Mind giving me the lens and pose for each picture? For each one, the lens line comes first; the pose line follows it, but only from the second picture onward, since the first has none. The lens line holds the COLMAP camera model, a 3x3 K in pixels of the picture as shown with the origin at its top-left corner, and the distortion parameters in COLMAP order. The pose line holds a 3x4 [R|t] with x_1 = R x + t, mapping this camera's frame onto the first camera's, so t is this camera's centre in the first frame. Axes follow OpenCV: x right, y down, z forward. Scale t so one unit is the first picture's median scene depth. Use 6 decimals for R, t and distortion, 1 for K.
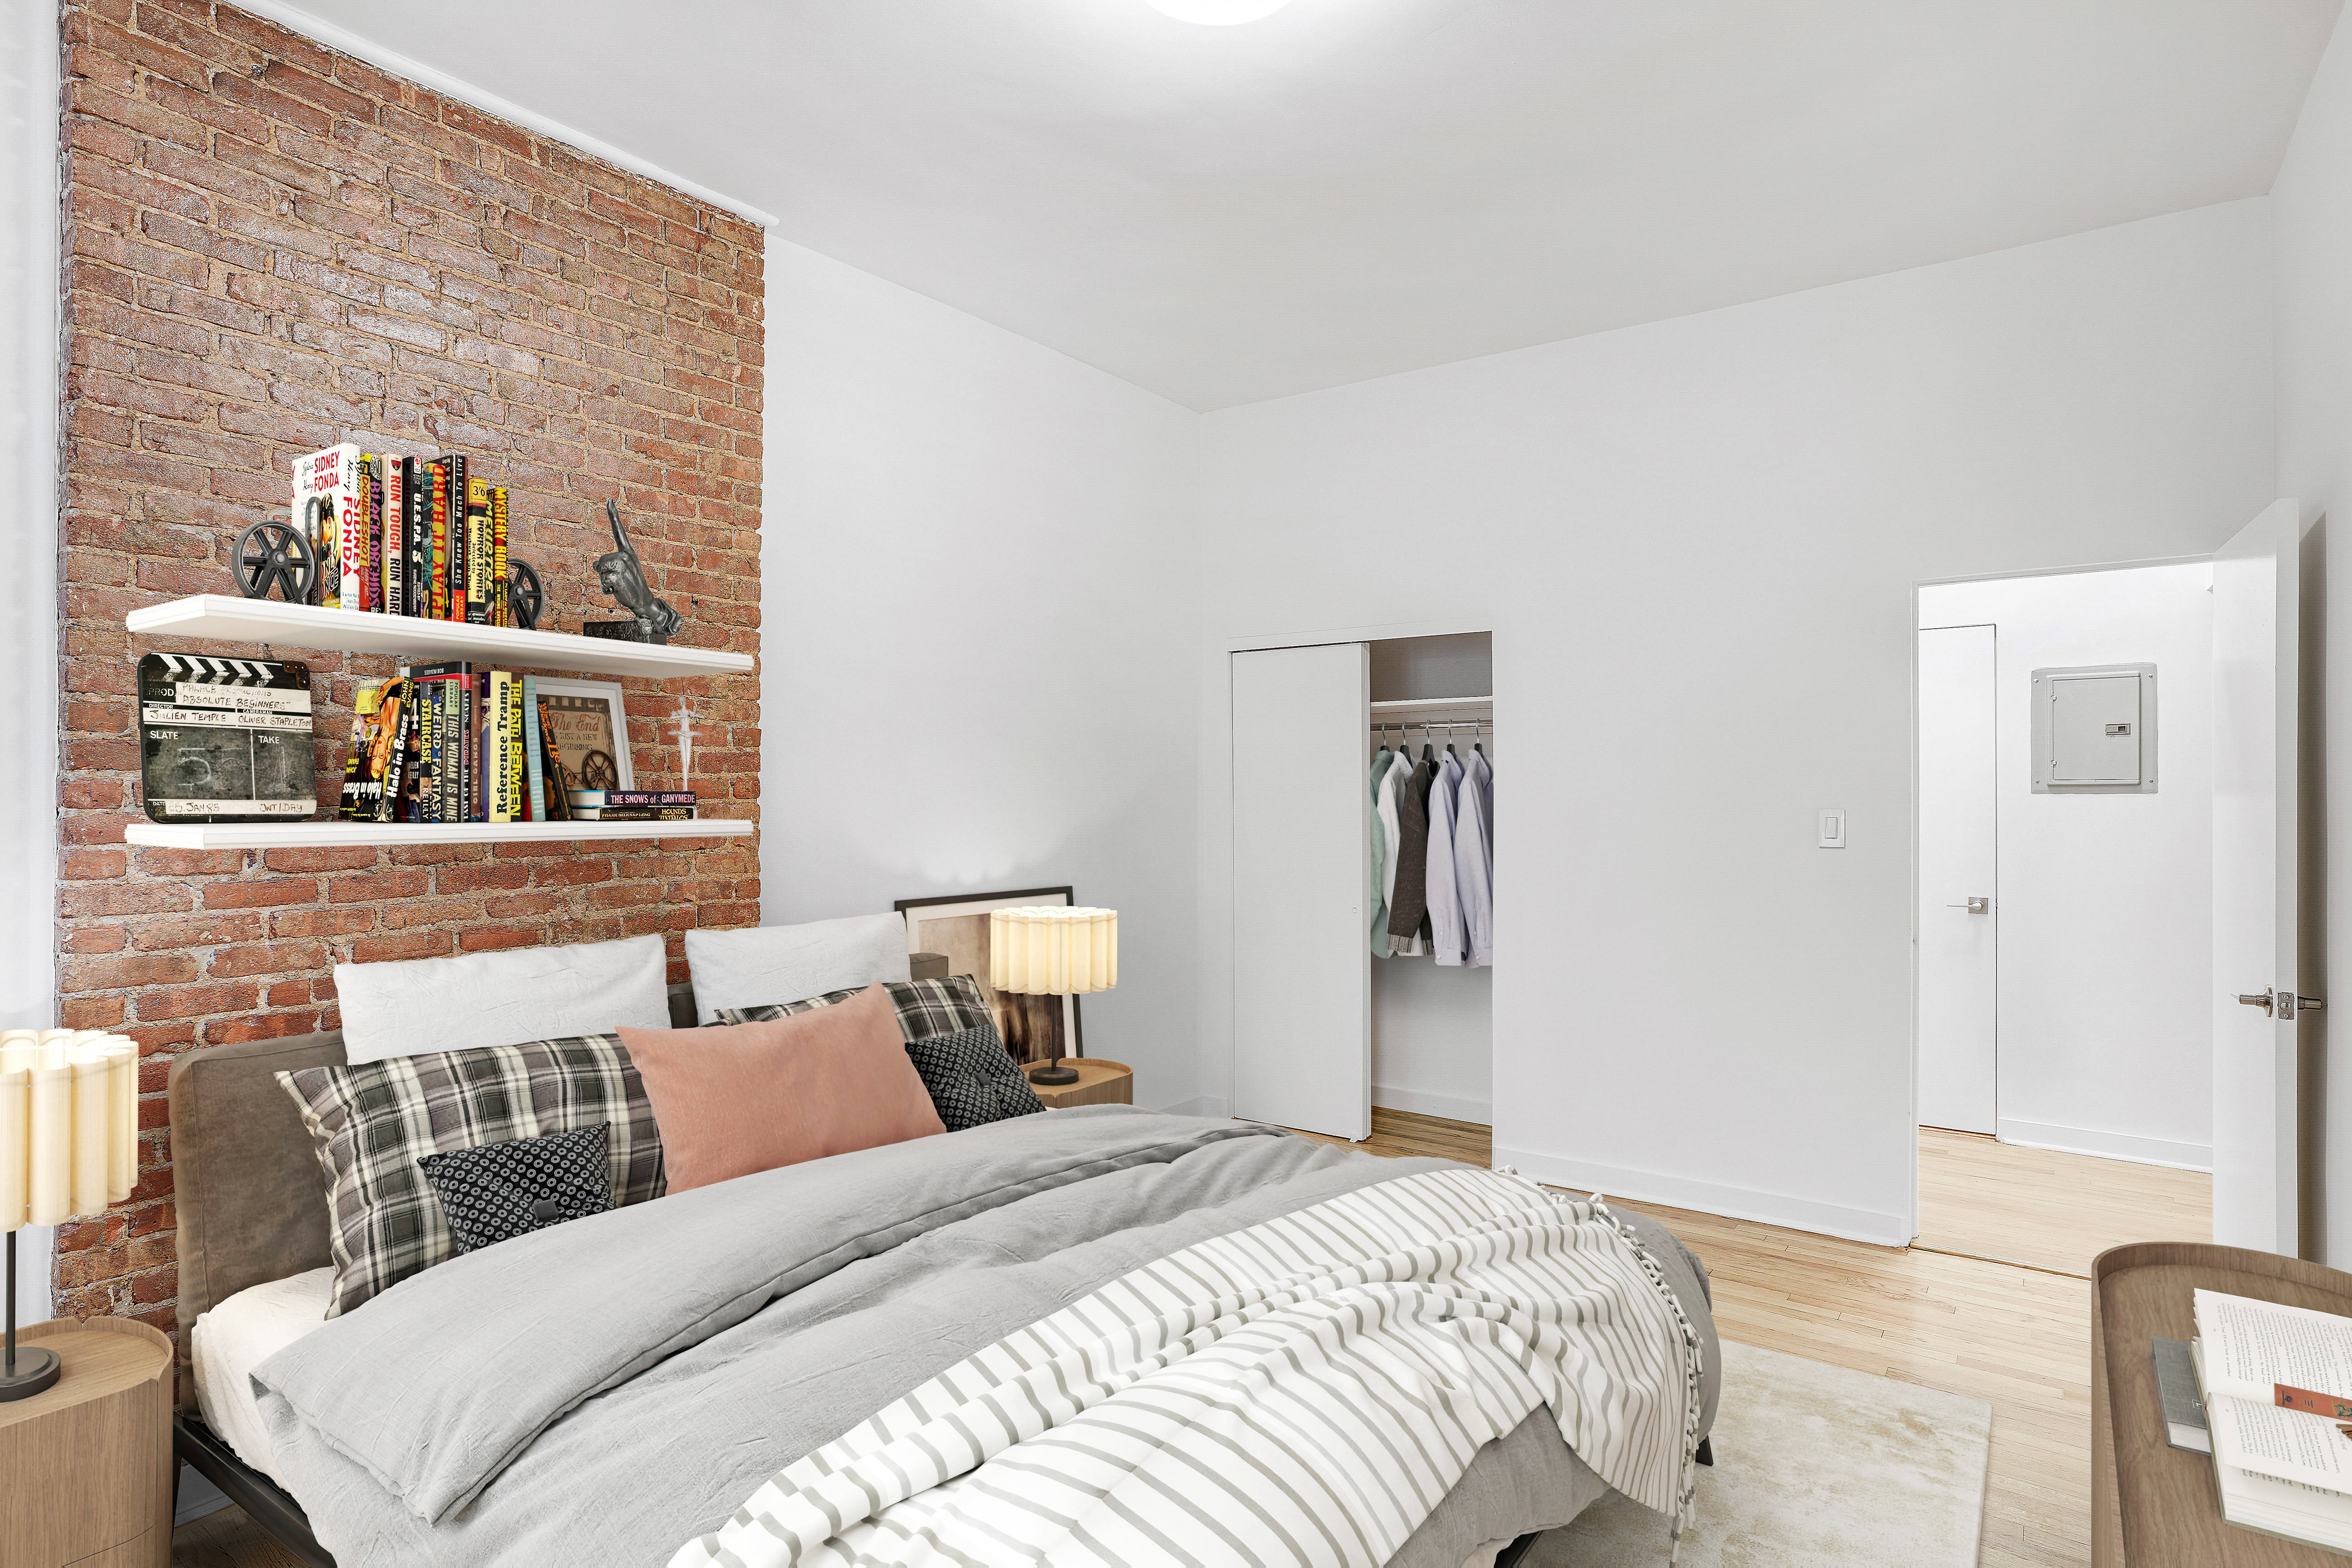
lens RADIAL K [[1230.1, 0, 1175.4], [0, 1230.1, 793.6], [0, 0, 1]] dist [-0.000005, -0.000130]
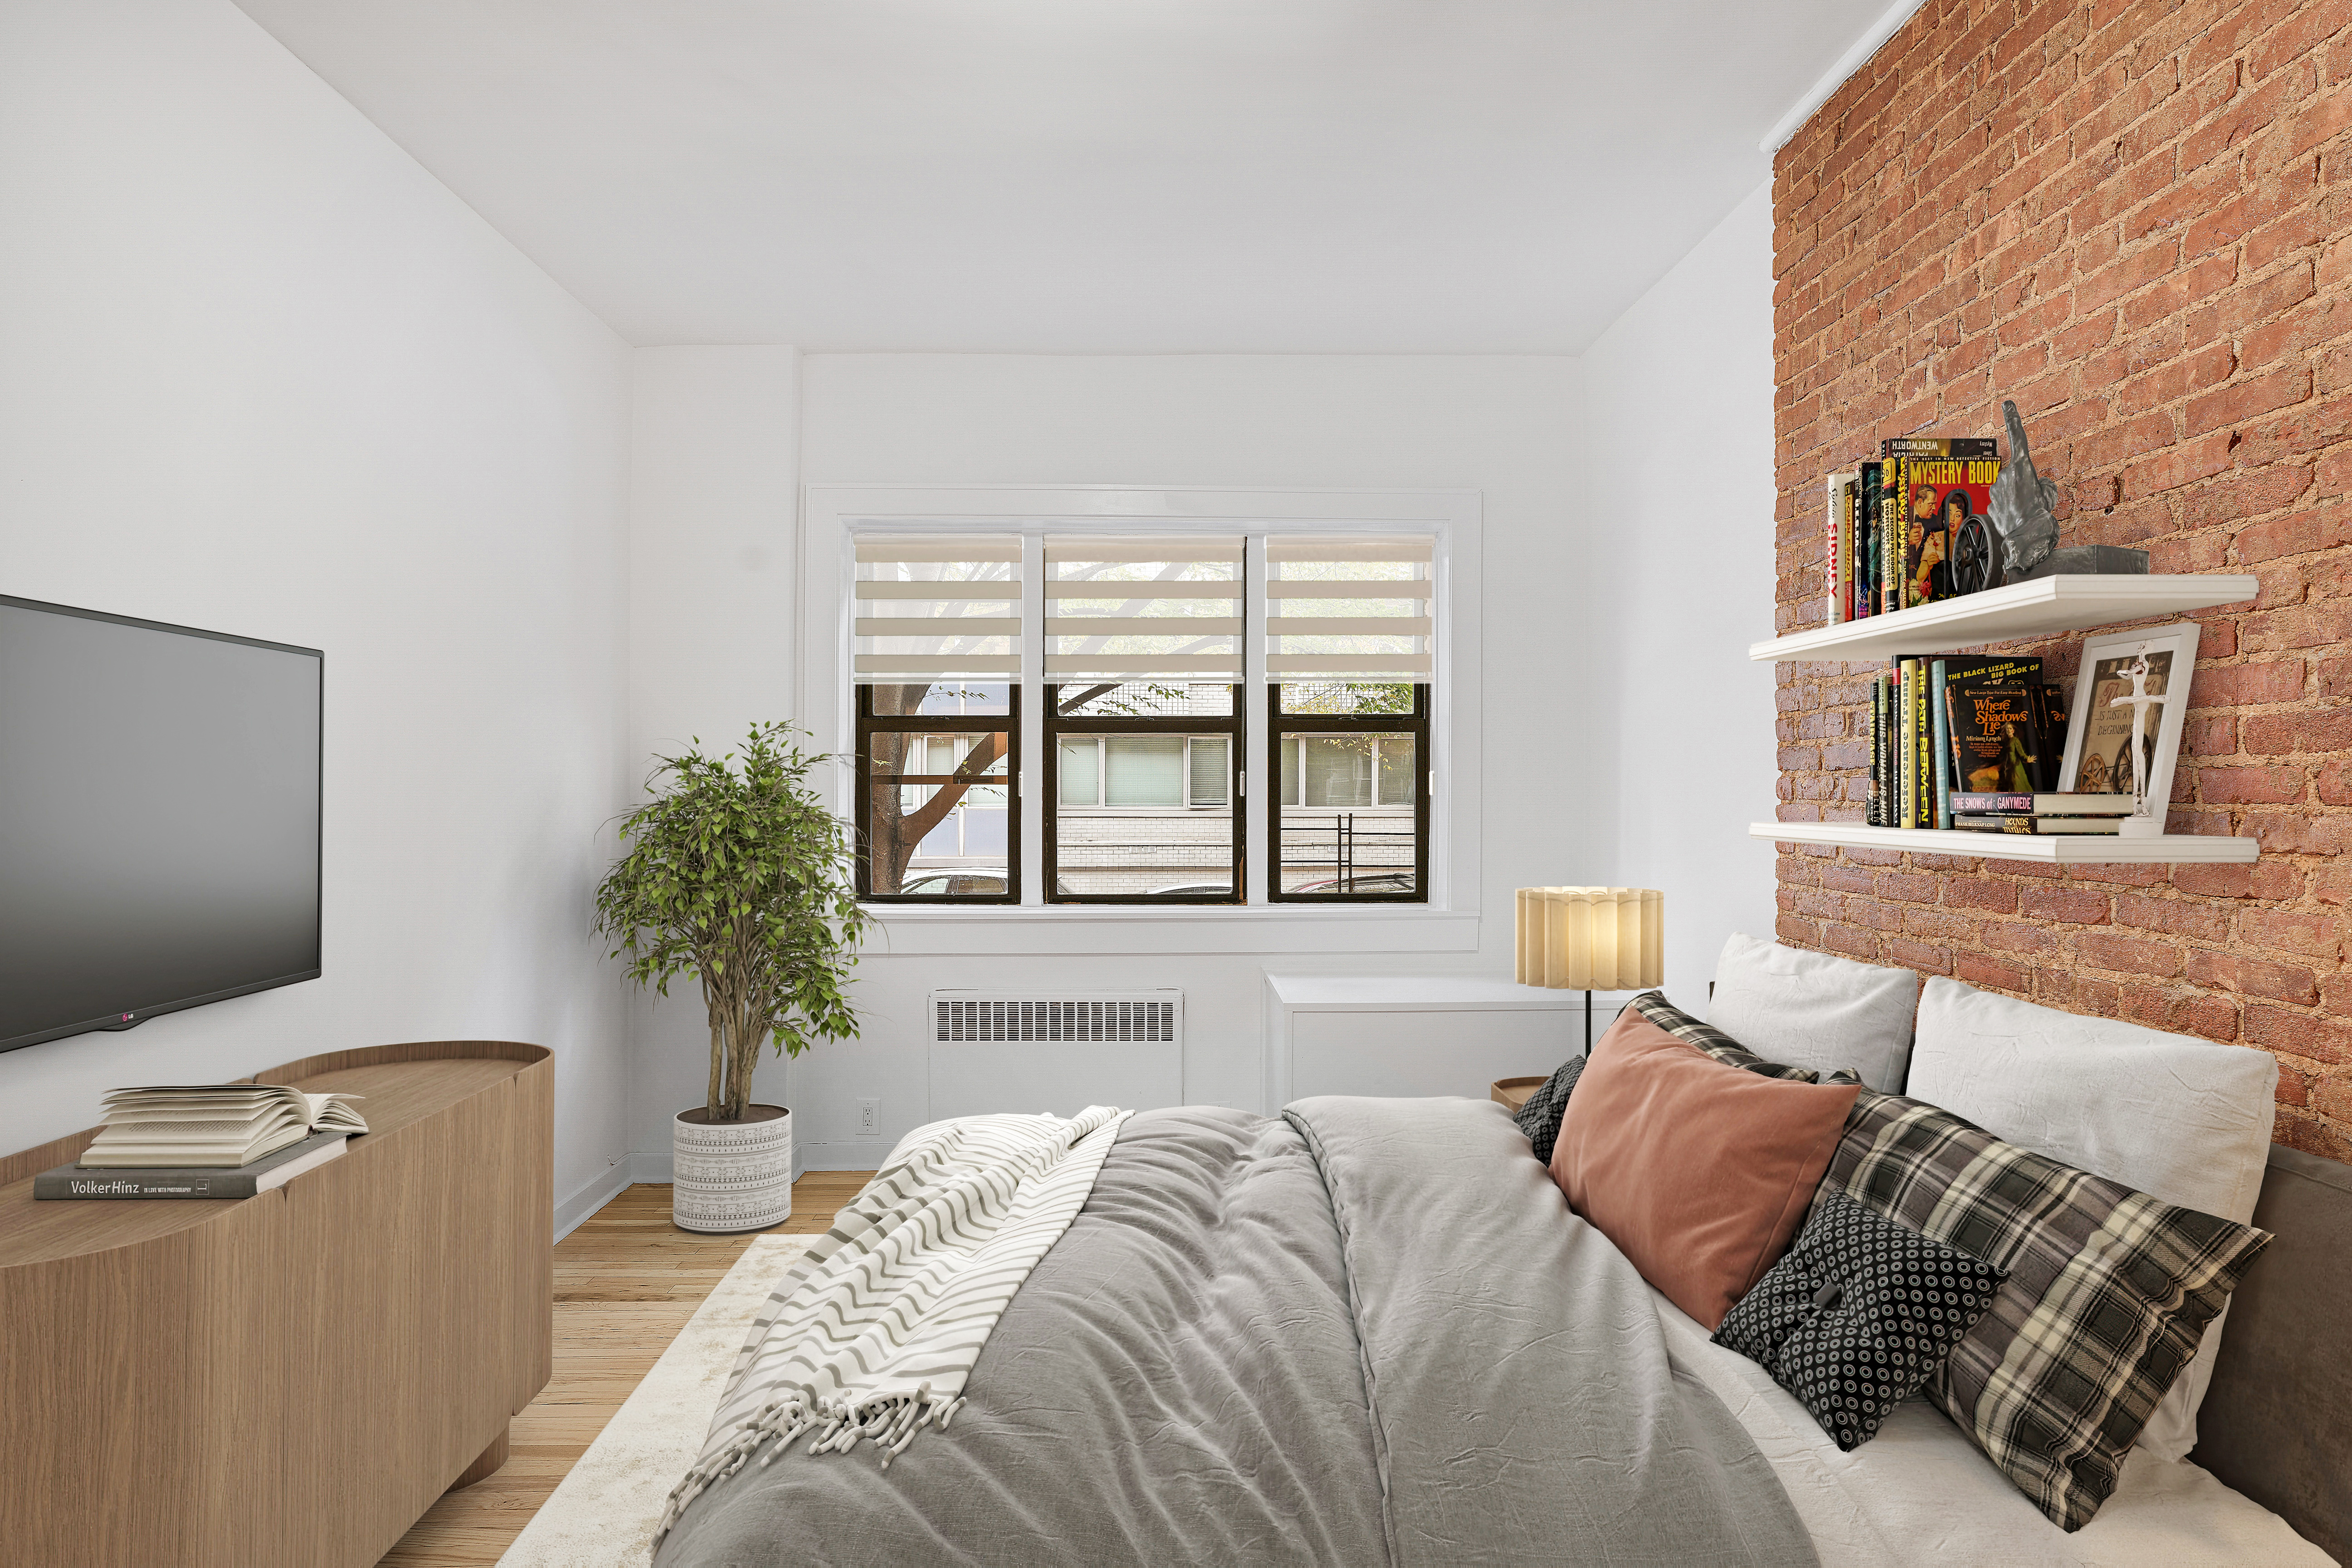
lens RADIAL K [[1230.1, 0, 1176.1], [0, 1230.1, 782.1], [0, 0, 1]] dist [-0.000005, -0.000130]
pose [[-0.808729, 0.017780, -0.587913, 0.315659], [0.025487, 0.999663, -0.004828, -0.014929], [0.587629, -0.018888, -0.808910, 1.201034]]
